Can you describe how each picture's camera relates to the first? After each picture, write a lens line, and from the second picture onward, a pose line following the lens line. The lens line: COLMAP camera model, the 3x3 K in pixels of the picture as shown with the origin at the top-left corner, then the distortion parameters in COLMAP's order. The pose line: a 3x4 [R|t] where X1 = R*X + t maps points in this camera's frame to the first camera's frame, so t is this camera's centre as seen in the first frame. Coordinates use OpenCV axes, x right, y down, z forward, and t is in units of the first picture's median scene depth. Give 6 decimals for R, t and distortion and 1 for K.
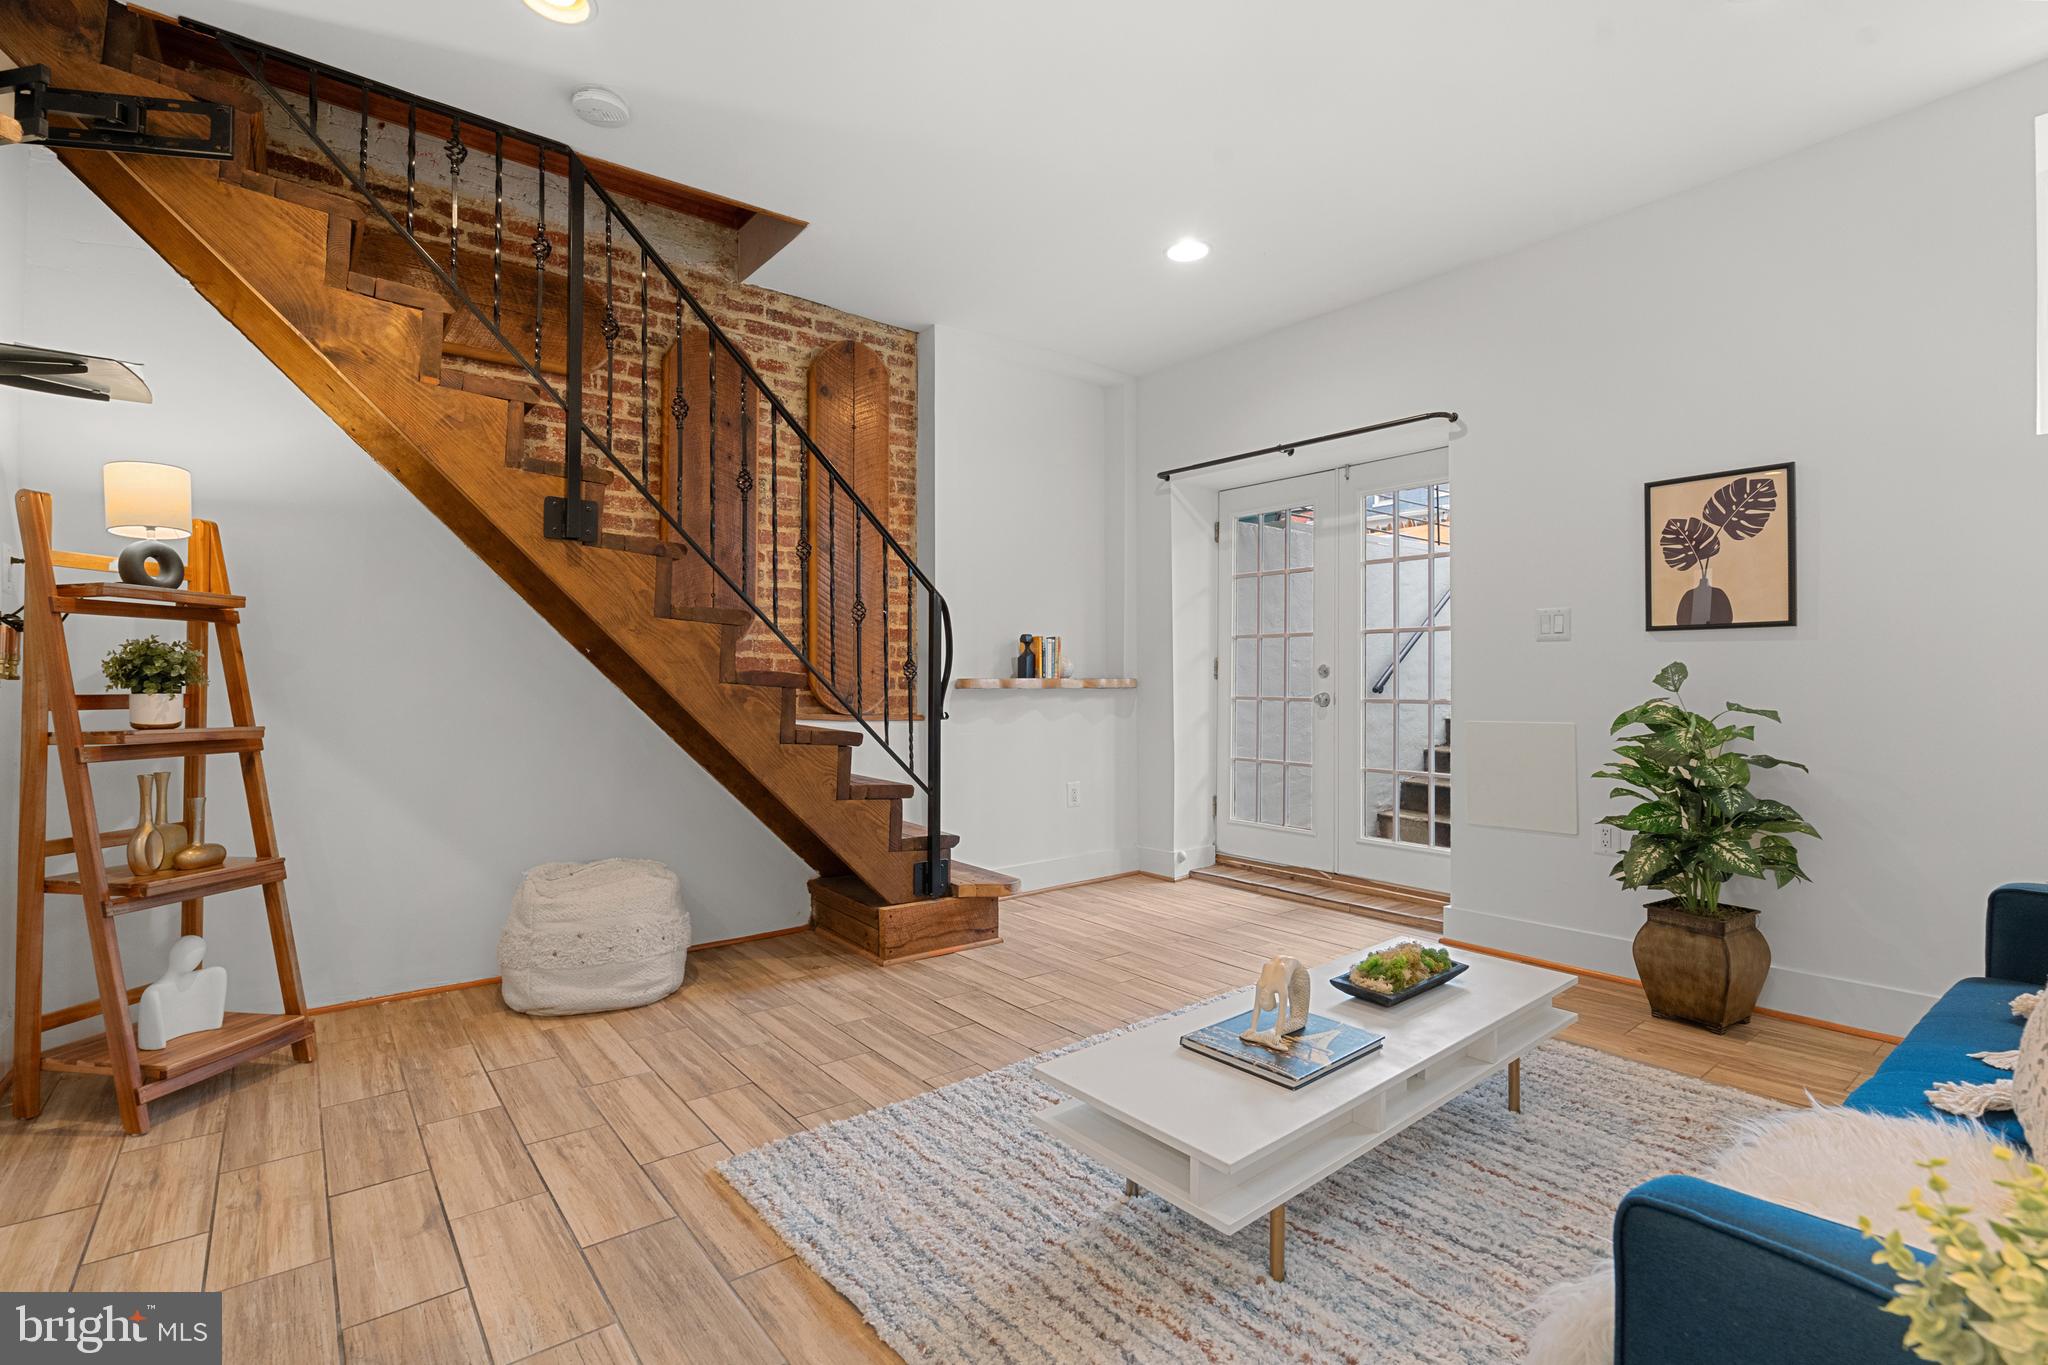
lens RADIAL K [[939.2, 0, 1029.2], [0, 939.2, 677.0], [0, 0, 1]] dist [-0.002592, 0.000253]
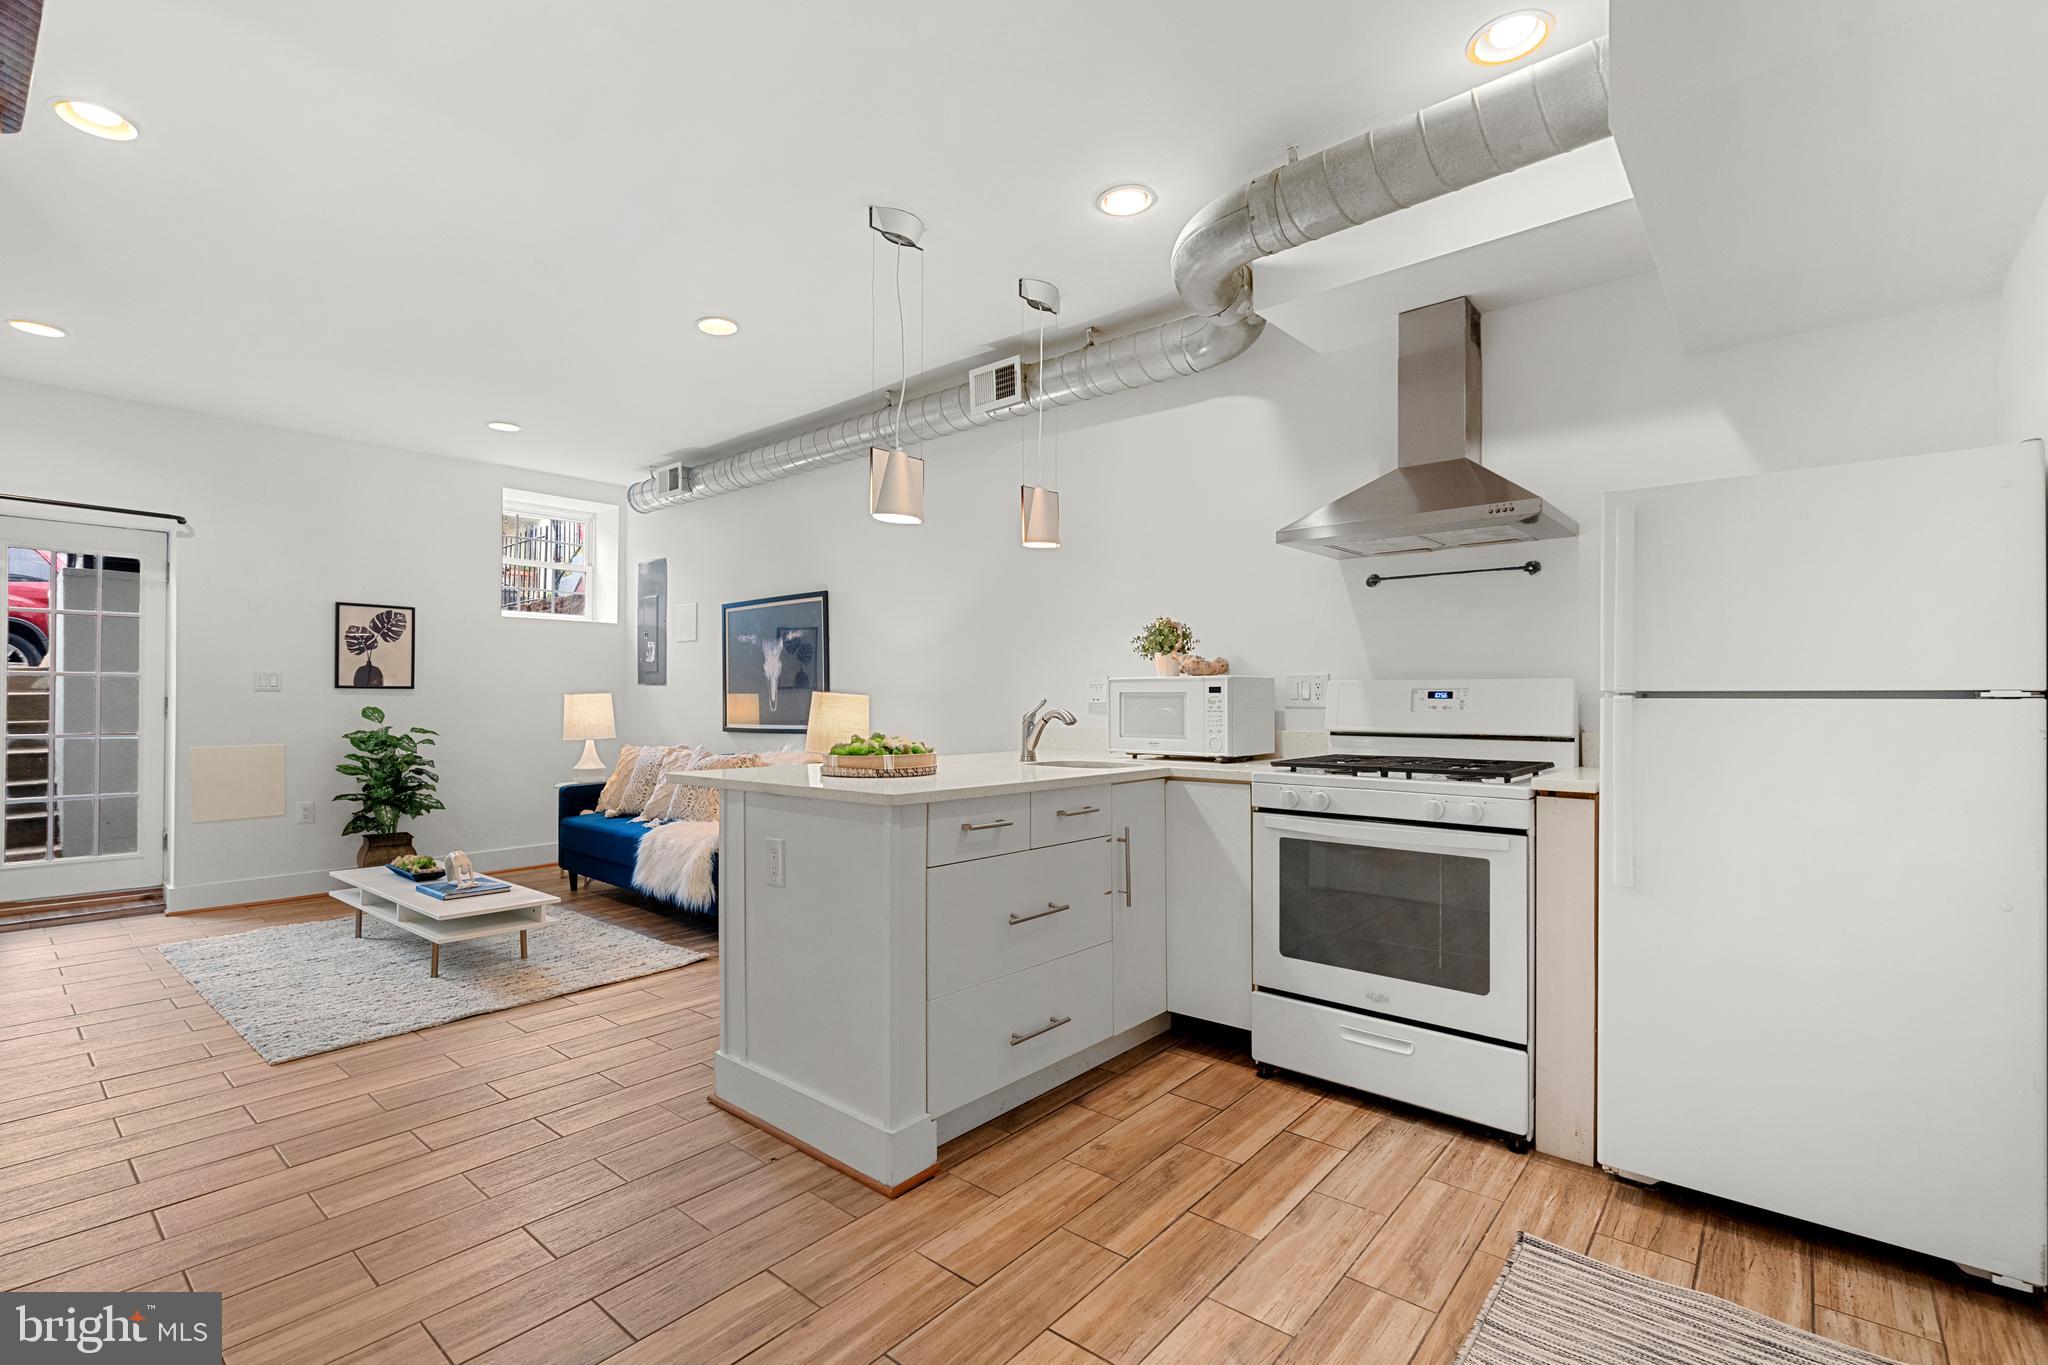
lens RADIAL K [[929.1, 0, 1019.2], [0, 929.1, 695.0], [0, 0, 1]] dist [0.000473, 0.000550]
pose [[-0.183579, 0.005189, 0.982991, -1.291069], [-0.008602, 0.999939, -0.006885, -0.036153], [-0.982967, -0.009720, -0.183523, 0.081675]]
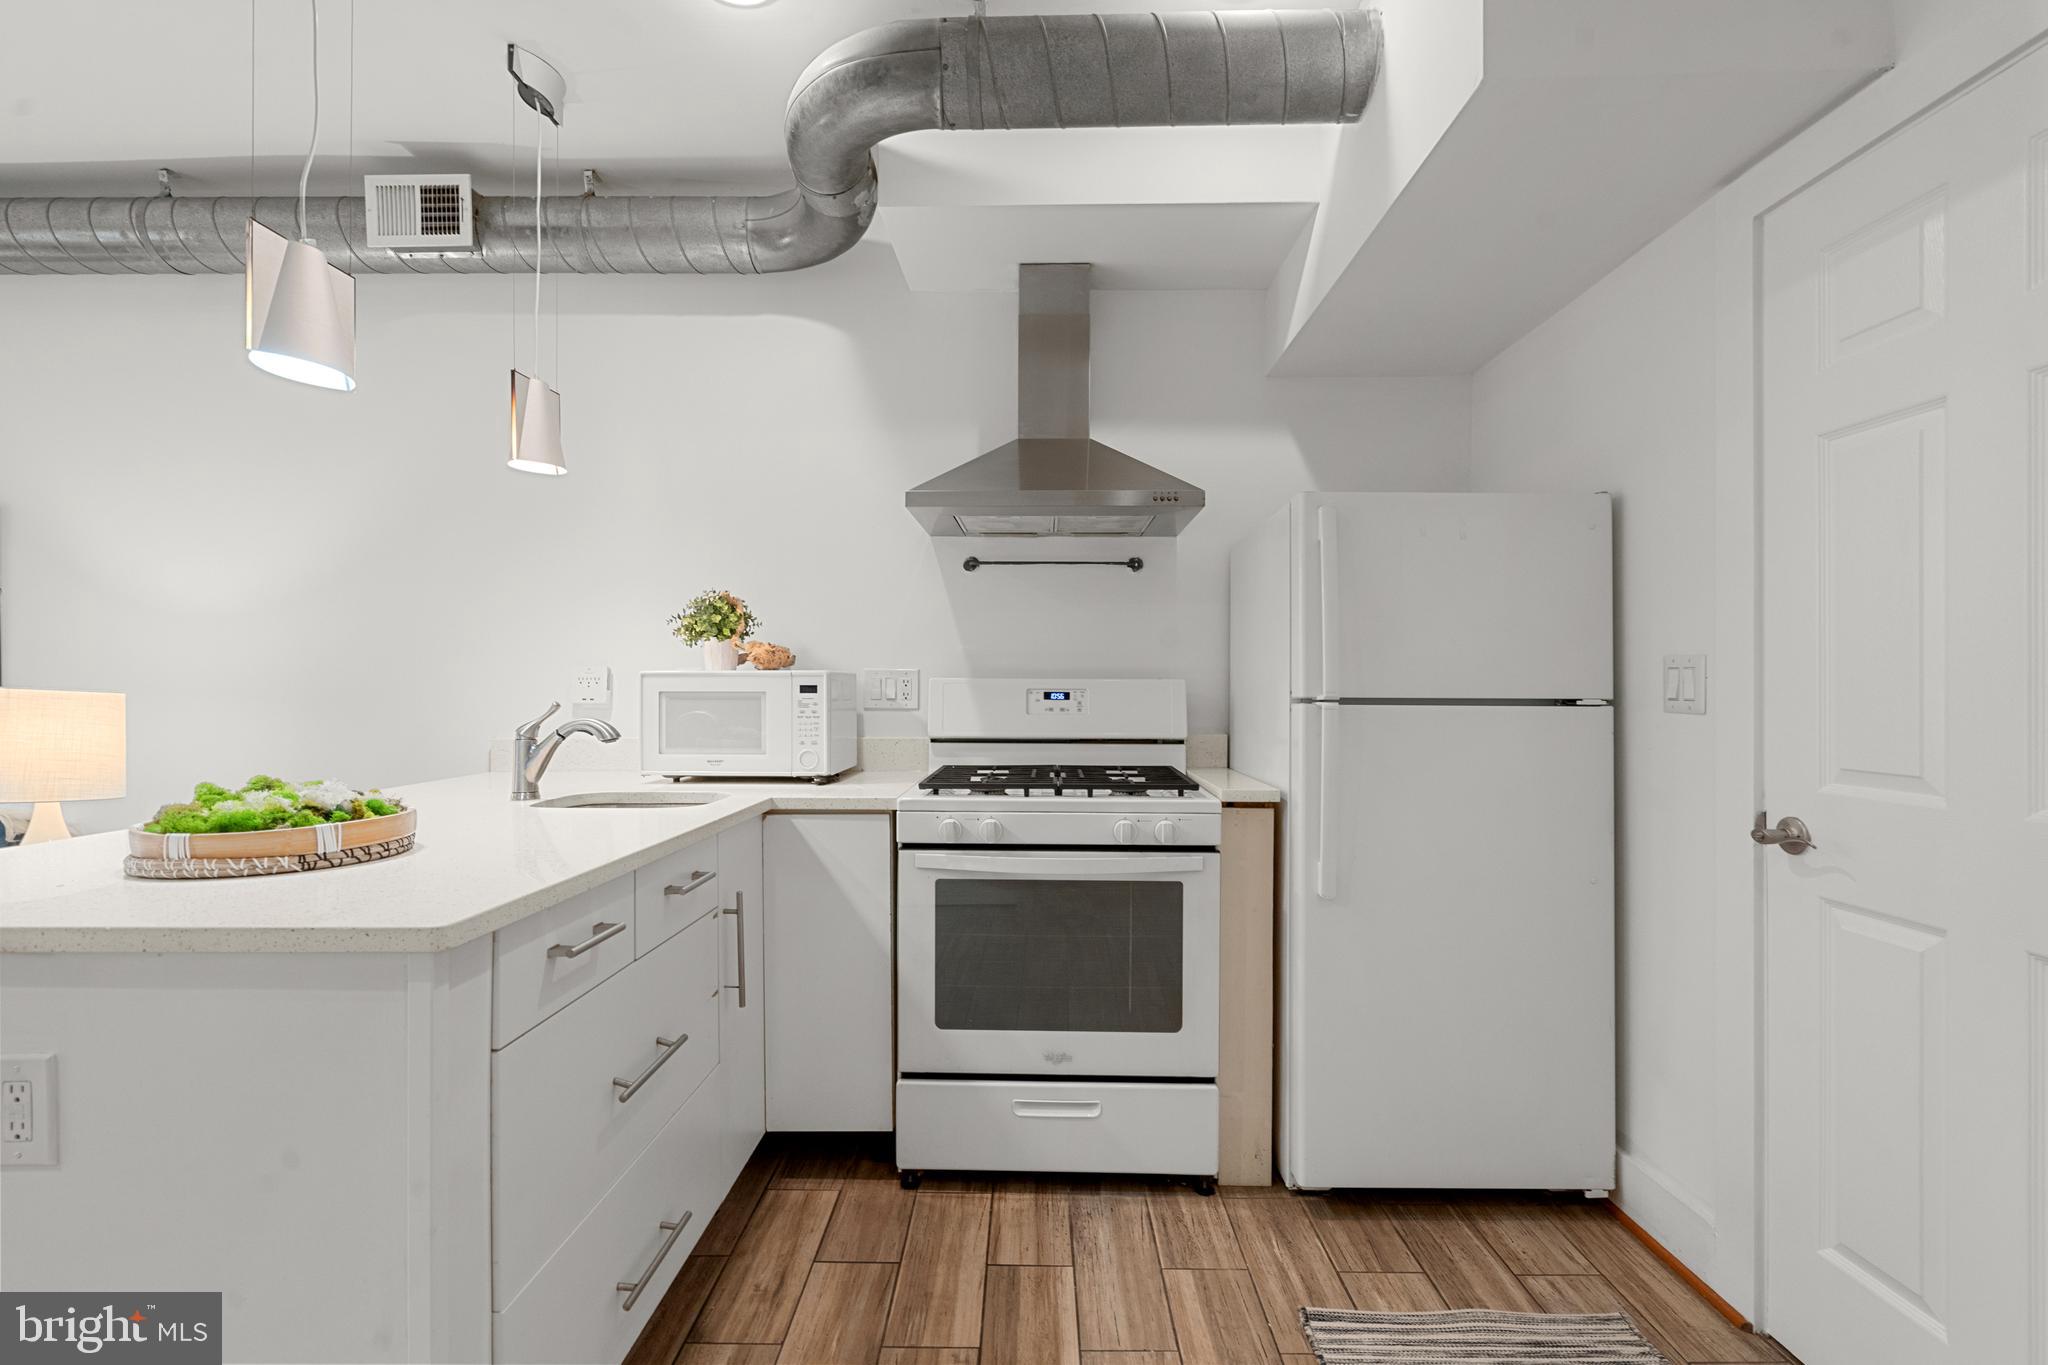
lens RADIAL K [[922.9, 0, 1027.5], [0, 922.9, 686.5], [0, 0, 1]] dist [-0.002028, 0.000335]
pose [[-0.769290, -0.001880, 0.638897, -0.959406], [-0.007573, 0.999952, -0.006177, -0.049645], [-0.638855, -0.009590, -0.769268, 0.164879]]
